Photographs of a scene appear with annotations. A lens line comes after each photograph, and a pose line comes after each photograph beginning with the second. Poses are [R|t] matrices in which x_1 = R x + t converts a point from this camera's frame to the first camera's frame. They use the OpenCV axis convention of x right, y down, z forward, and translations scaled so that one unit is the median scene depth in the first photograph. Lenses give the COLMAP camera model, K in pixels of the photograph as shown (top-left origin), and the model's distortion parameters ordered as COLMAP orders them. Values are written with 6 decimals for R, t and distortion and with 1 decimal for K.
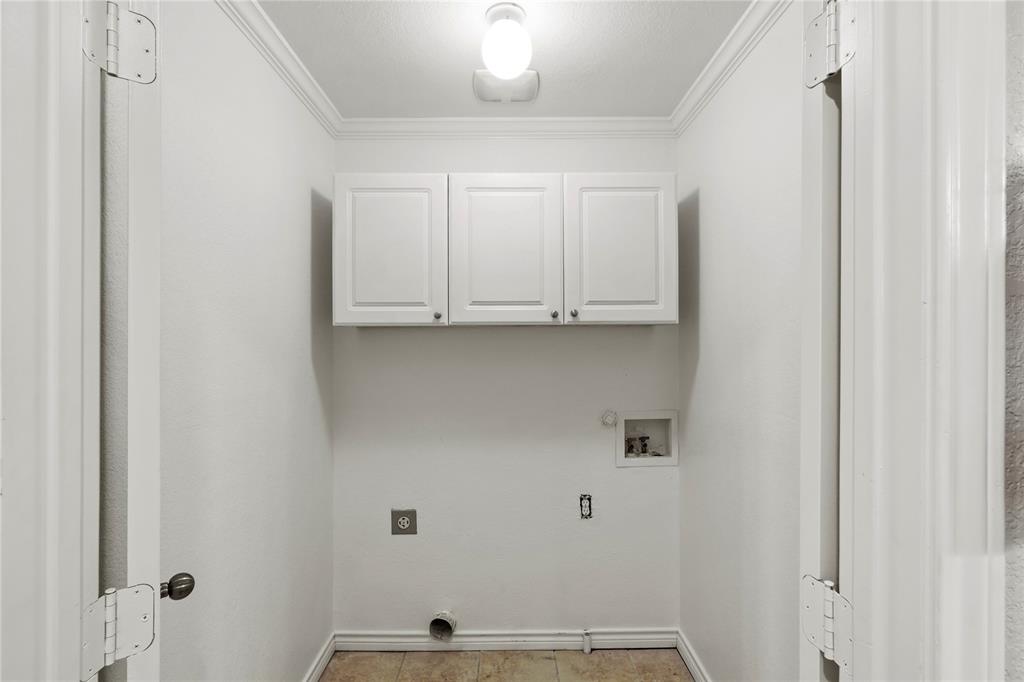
lens RADIAL K [[478.1, 0, 513.2], [0, 478.1, 339.2], [0, 0, 1]] dist [-0.001569, -0.000150]
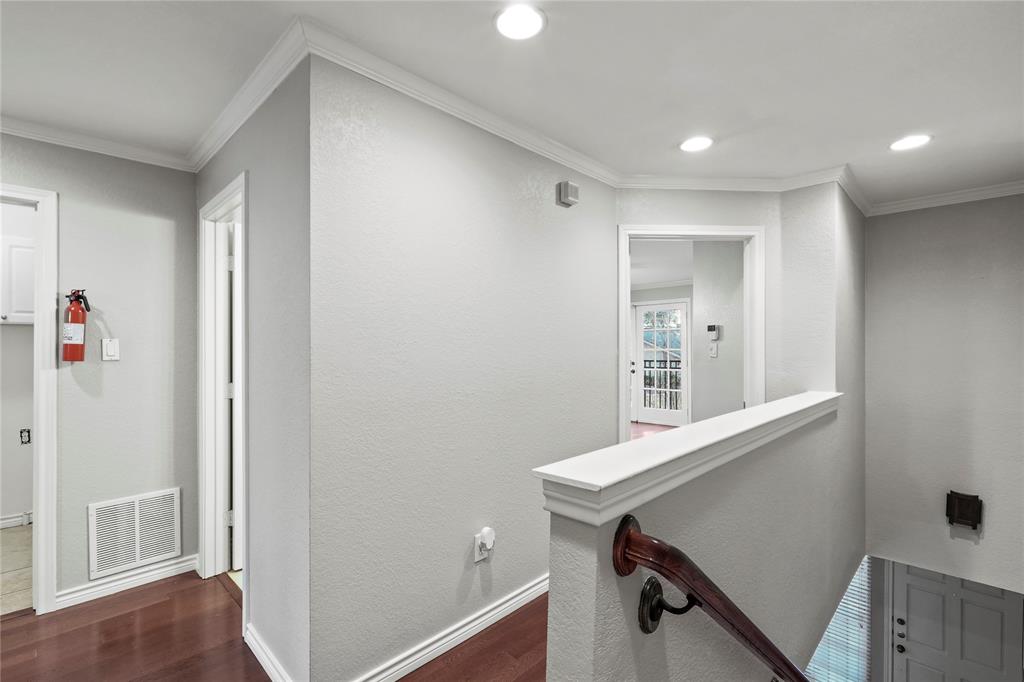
lens RADIAL K [[478.1, 0, 511.2], [0, 478.1, 341.8], [0, 0, 1]] dist [-0.001569, -0.000150]
pose [[0.691265, -0.004210, 0.722590, 0.124569], [0.002692, 0.999991, 0.003251, 0.029962], [-0.722597, -0.000302, 0.691270, -1.312970]]
